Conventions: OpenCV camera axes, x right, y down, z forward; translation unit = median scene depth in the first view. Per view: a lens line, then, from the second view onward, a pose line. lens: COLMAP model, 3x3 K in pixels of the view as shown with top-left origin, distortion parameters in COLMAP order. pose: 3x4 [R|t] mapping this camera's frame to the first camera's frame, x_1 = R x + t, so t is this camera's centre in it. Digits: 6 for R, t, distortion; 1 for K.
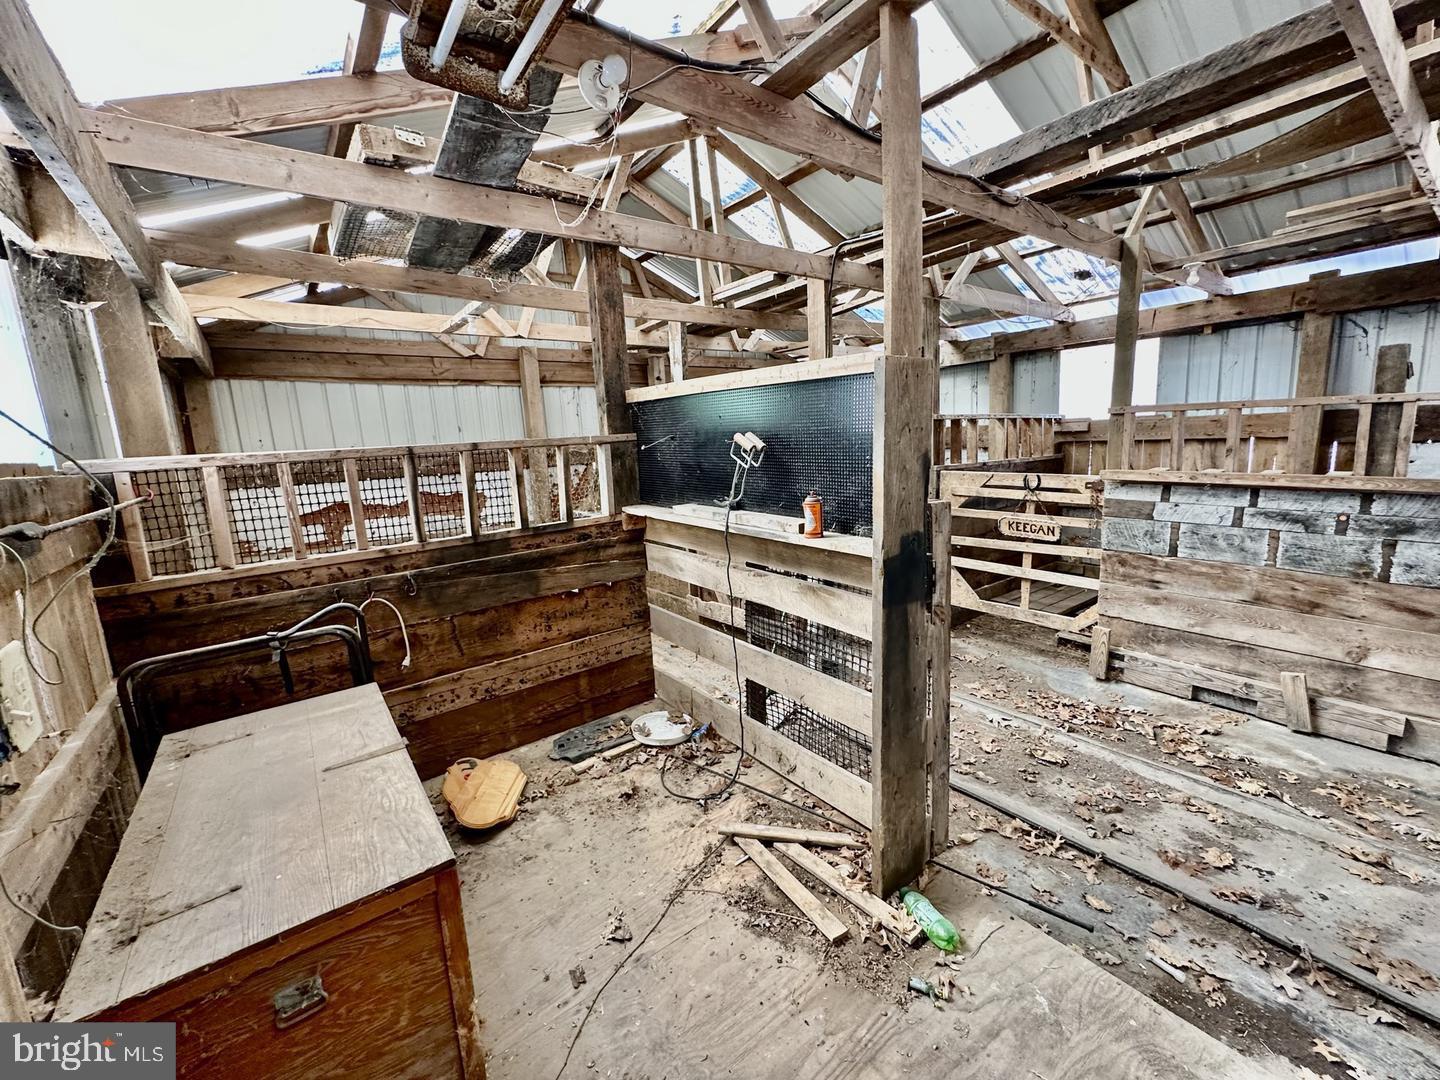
lens RADIAL K [[587.7, 0, 720.0], [0, 587.7, 540.0], [0, 0, 1]] dist [-0.001532, 0.000018]
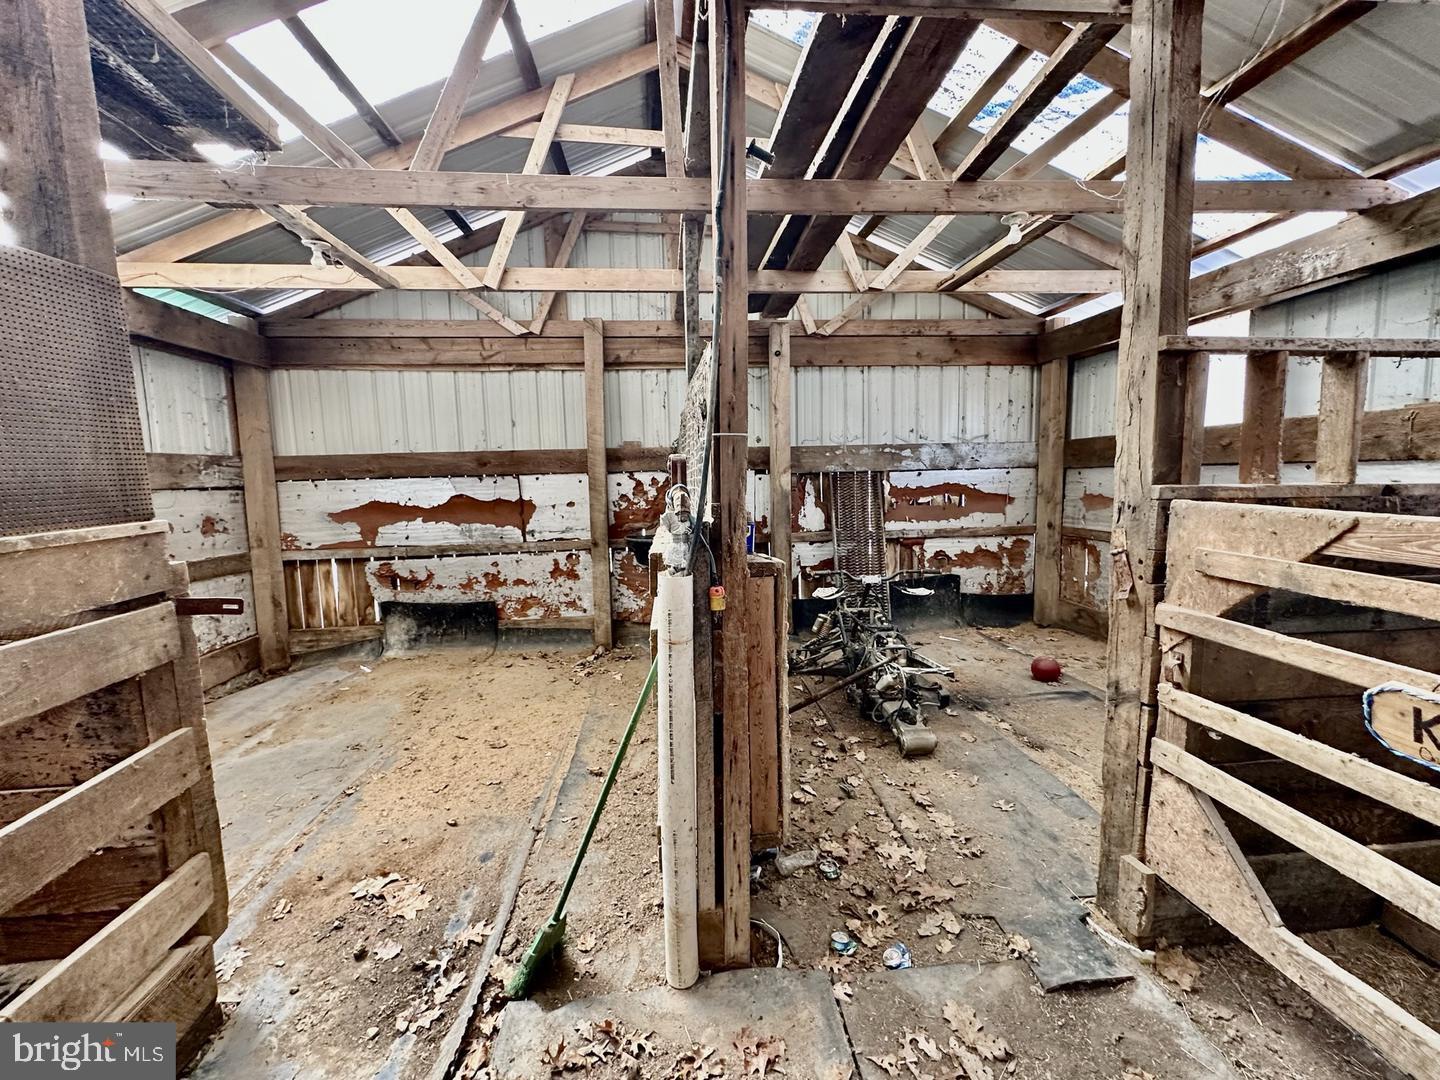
lens RADIAL K [[587.7, 0, 720.0], [0, 587.7, 540.0], [0, 0, 1]] dist [-0.001532, 0.000018]
pose [[0.852098, 0.088606, -0.515827, 0.429065], [-0.107230, 0.994214, -0.006353, -0.083405], [0.512280, 0.060725, 0.856669, 0.745580]]
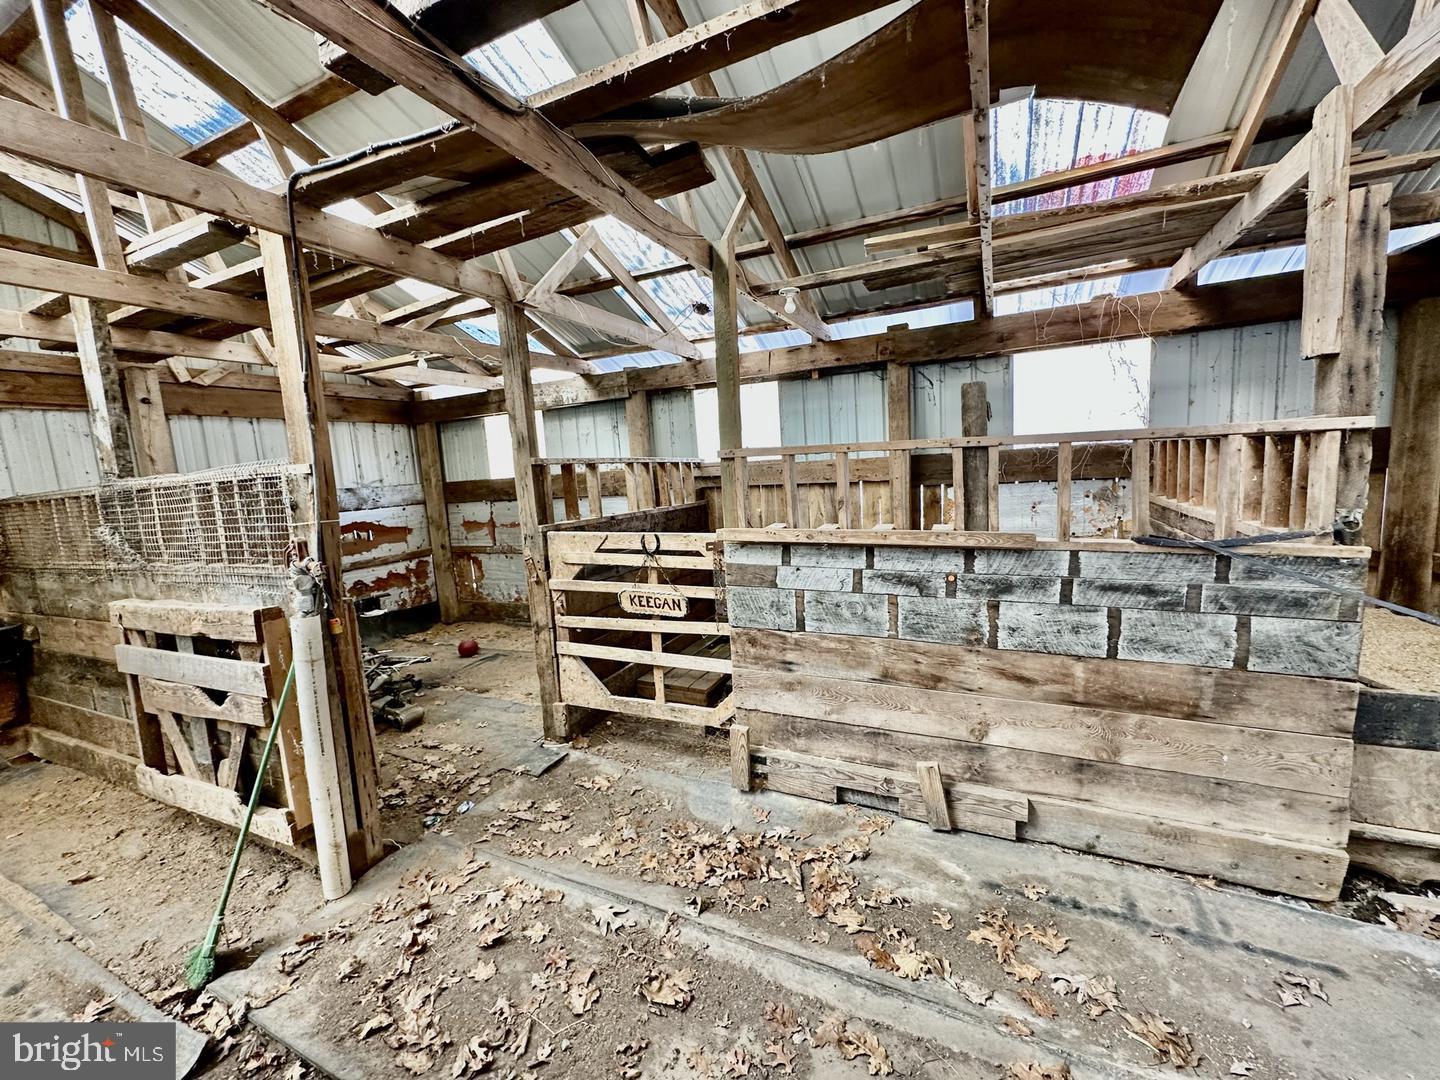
lens RADIAL K [[574.5, 0, 720.0], [0, 574.5, 540.0], [0, 0, 1]] dist [-0.001627, -0.000059]
pose [[0.882666, -0.063069, 0.465751, 0.296414], [0.094026, 0.994619, -0.043509, -0.071150], [-0.460500, 0.082197, 0.883846, 0.323523]]
